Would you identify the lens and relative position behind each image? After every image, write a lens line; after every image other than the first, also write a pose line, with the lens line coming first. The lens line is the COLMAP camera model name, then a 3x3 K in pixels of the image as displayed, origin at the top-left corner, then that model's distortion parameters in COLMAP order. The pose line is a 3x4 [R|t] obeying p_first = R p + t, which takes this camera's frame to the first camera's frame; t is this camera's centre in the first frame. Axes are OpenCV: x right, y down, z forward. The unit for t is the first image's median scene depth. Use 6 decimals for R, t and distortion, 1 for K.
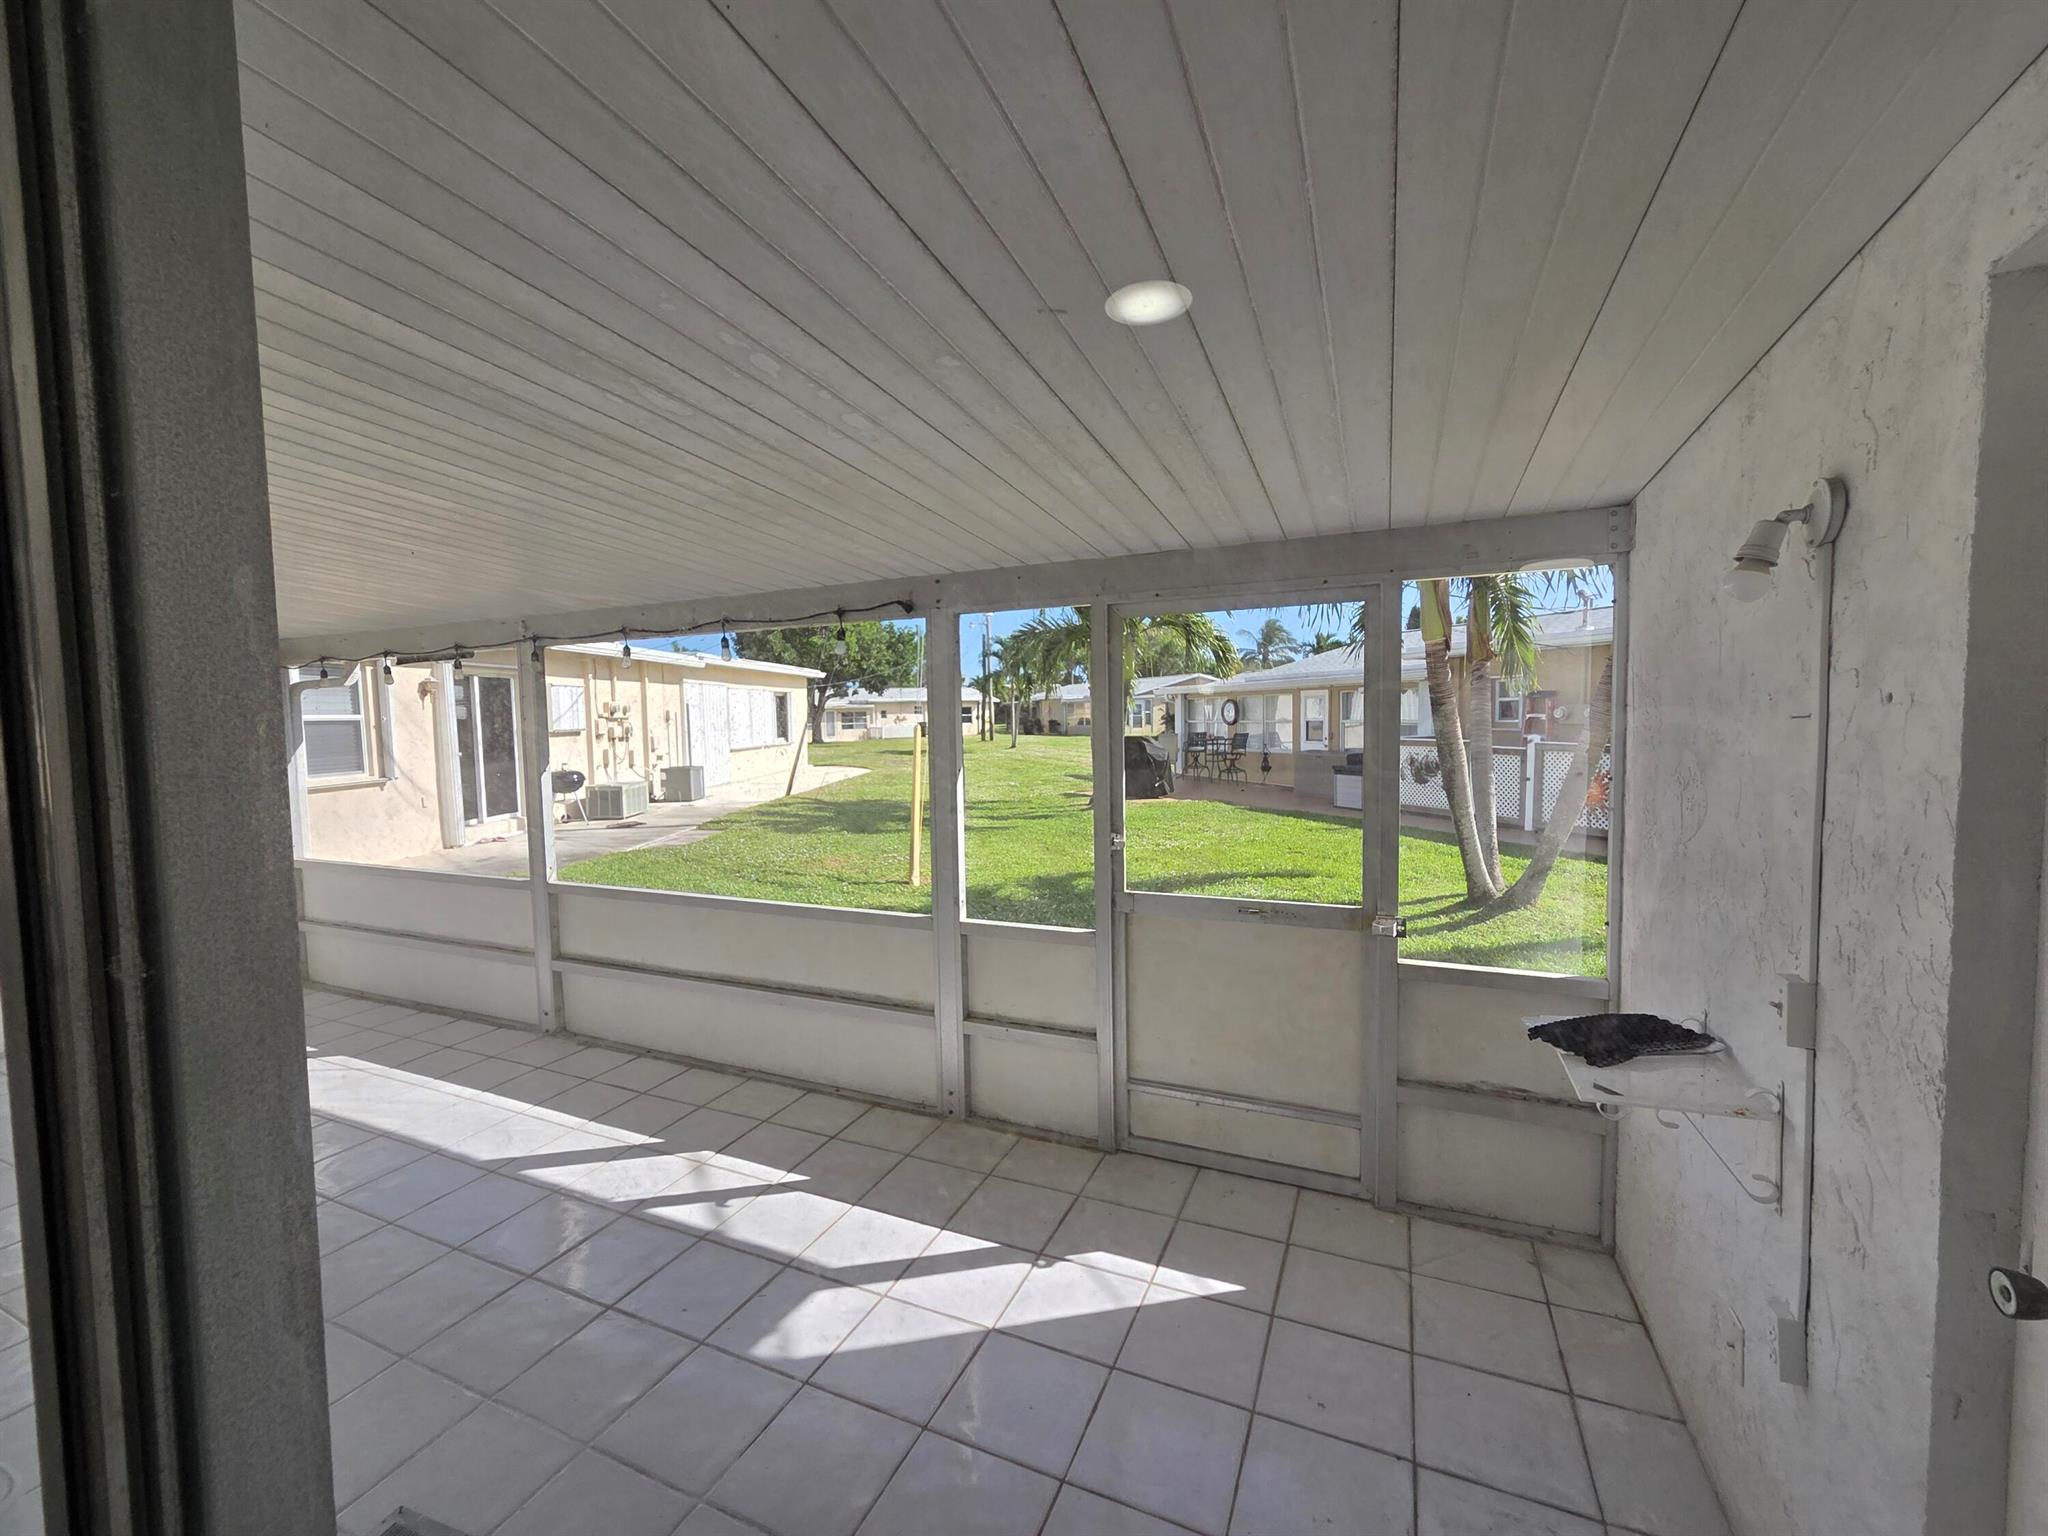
lens RADIAL K [[836.1, 0, 1019.2], [0, 836.1, 770.8], [0, 0, 1]] dist [0.002090, -0.000154]
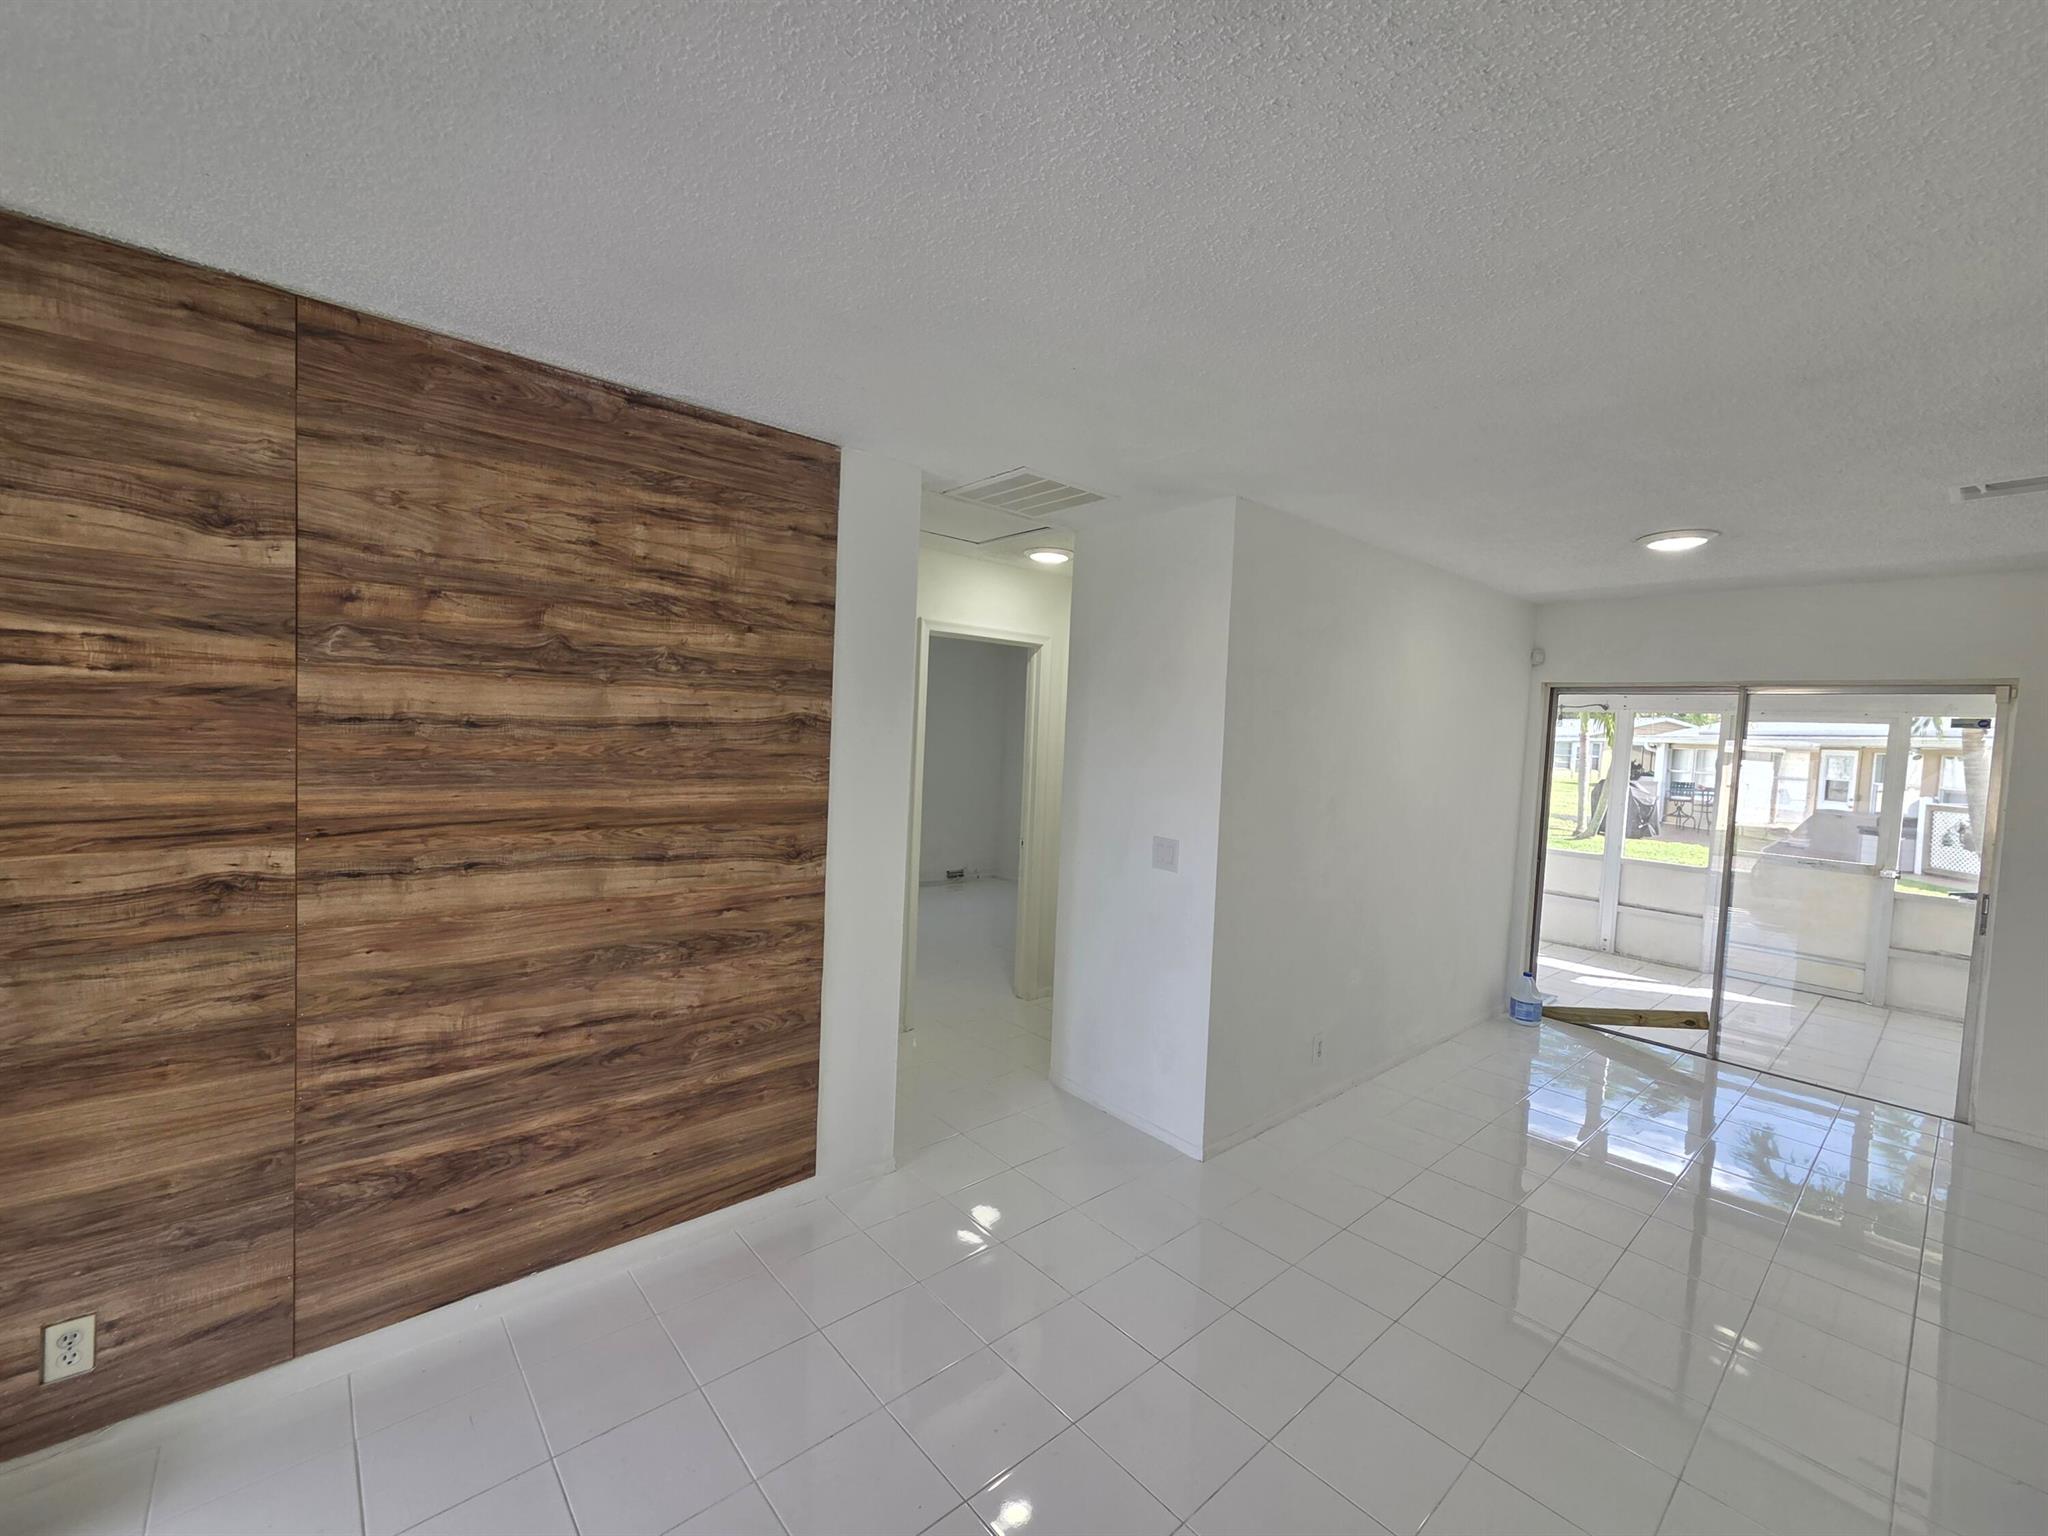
lens RADIAL K [[838.7, 0, 1017.2], [0, 838.7, 767.0], [0, 0, 1]] dist [0.000815, 0.000216]
pose [[0.906268, 0.081186, -0.414834, -0.590204], [-0.092599, 0.995676, -0.007437, 0.108998], [0.412436, 0.045153, 0.909867, -1.559305]]
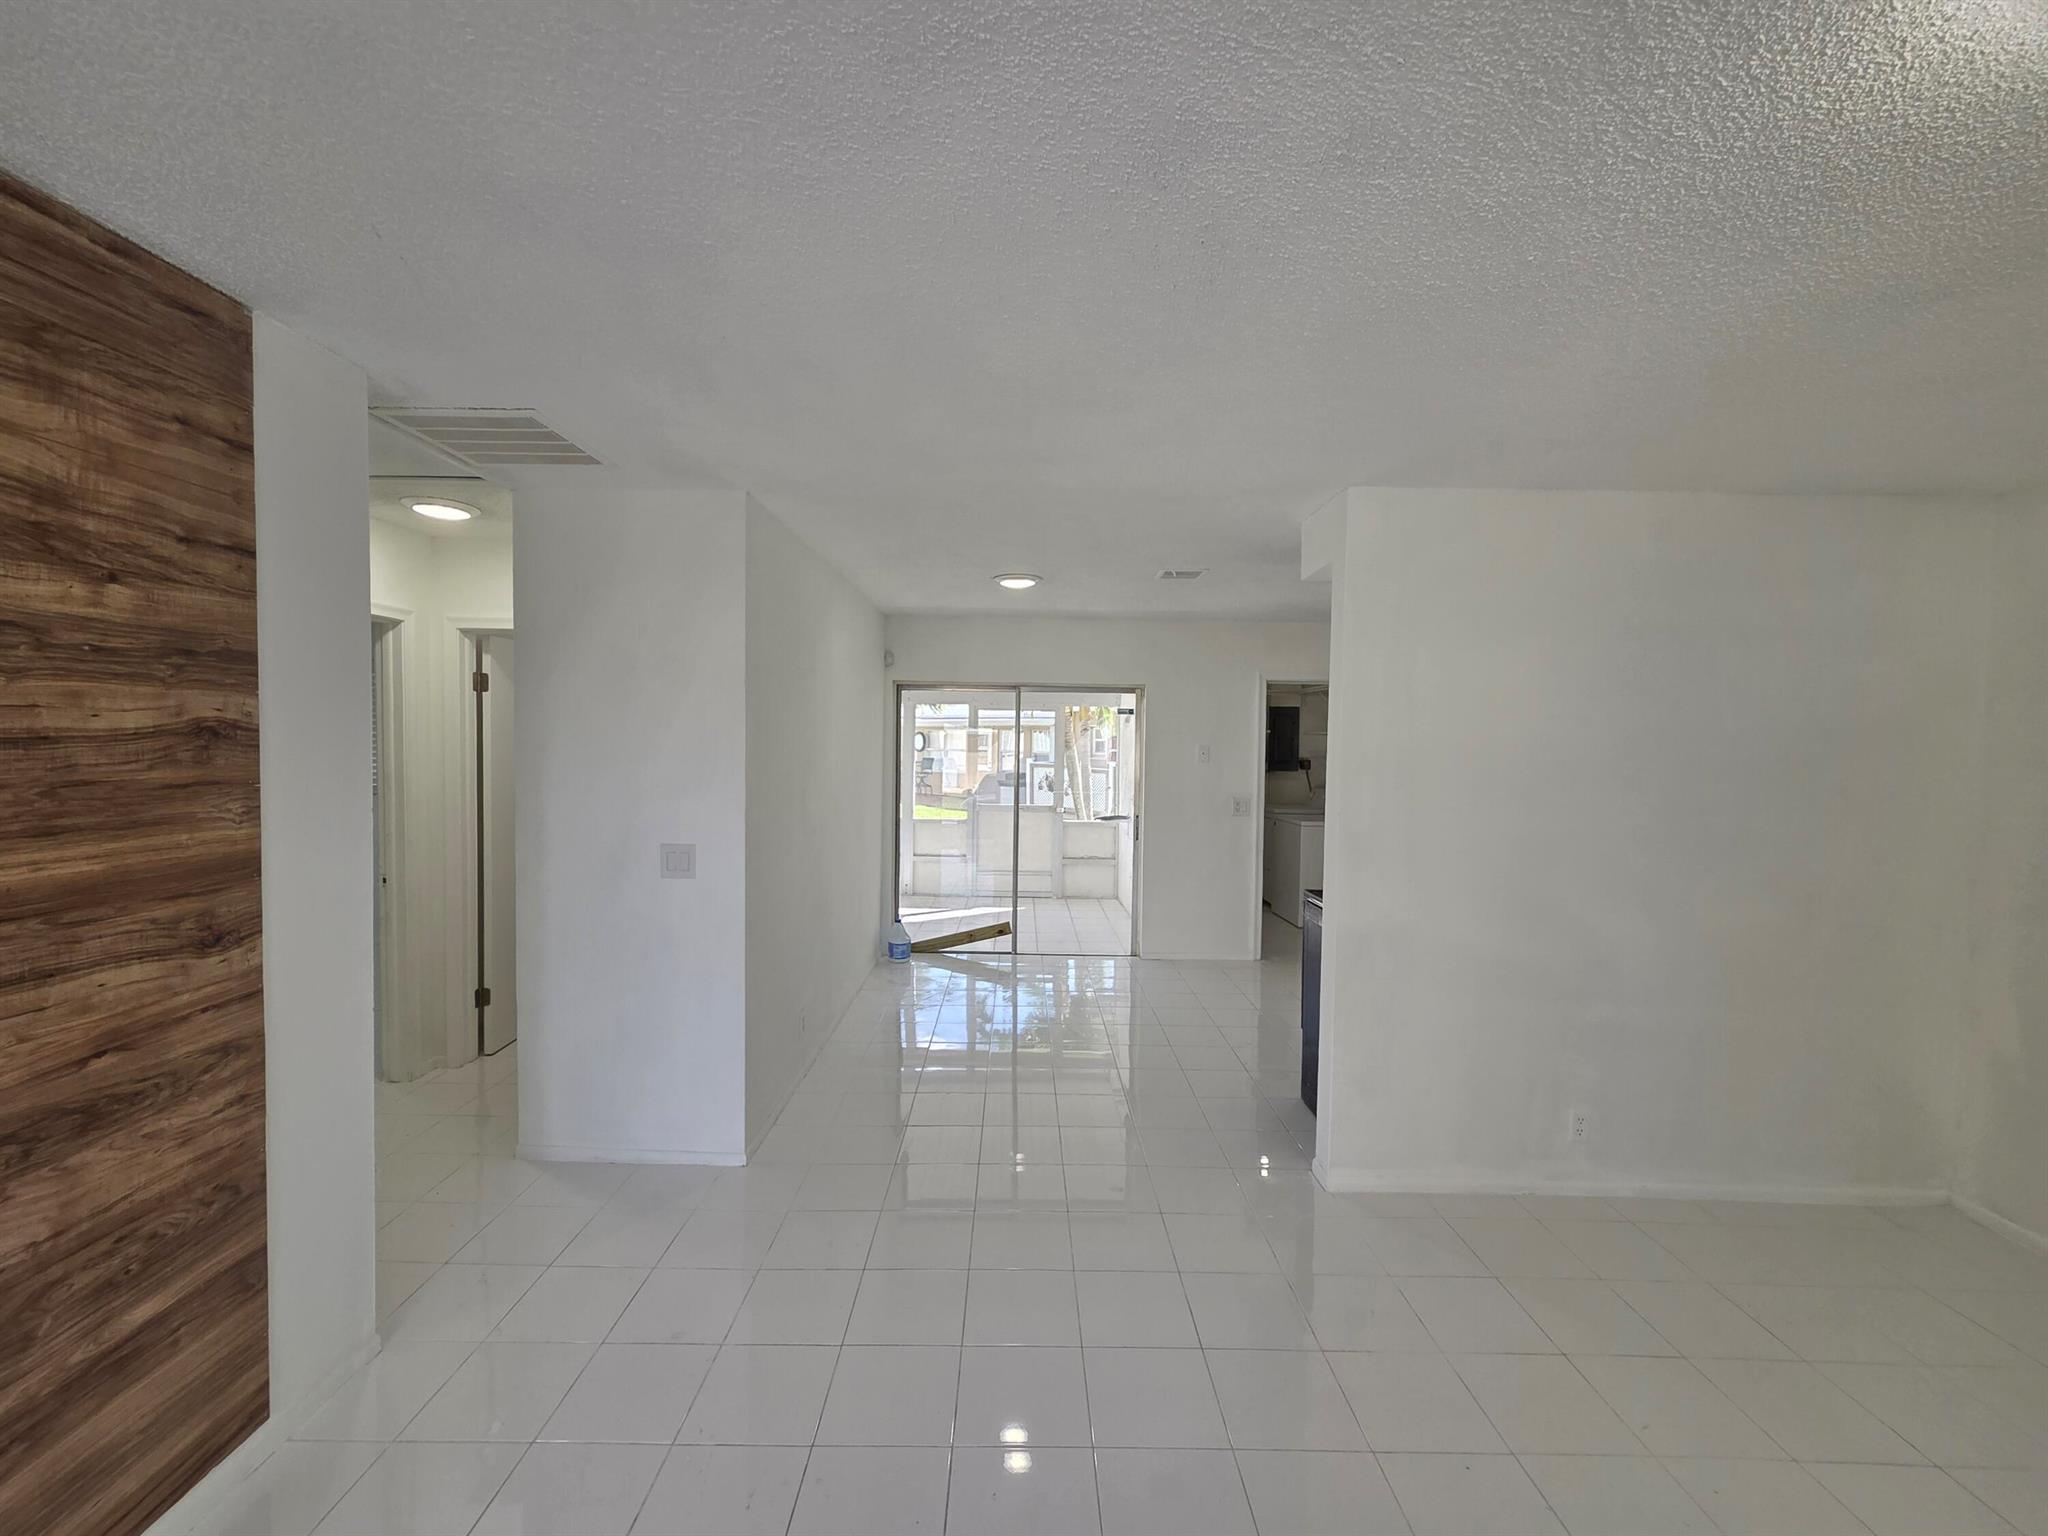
lens RADIAL K [[842.2, 0, 1015.2], [0, 842.2, 771.0], [0, 0, 1]] dist [0.000933, 0.000090]
pose [[0.912600, 0.019929, 0.408367, -0.871586], [-0.006511, 0.999393, -0.034221, 0.117585], [-0.408801, 0.028571, 0.912176, -1.581250]]
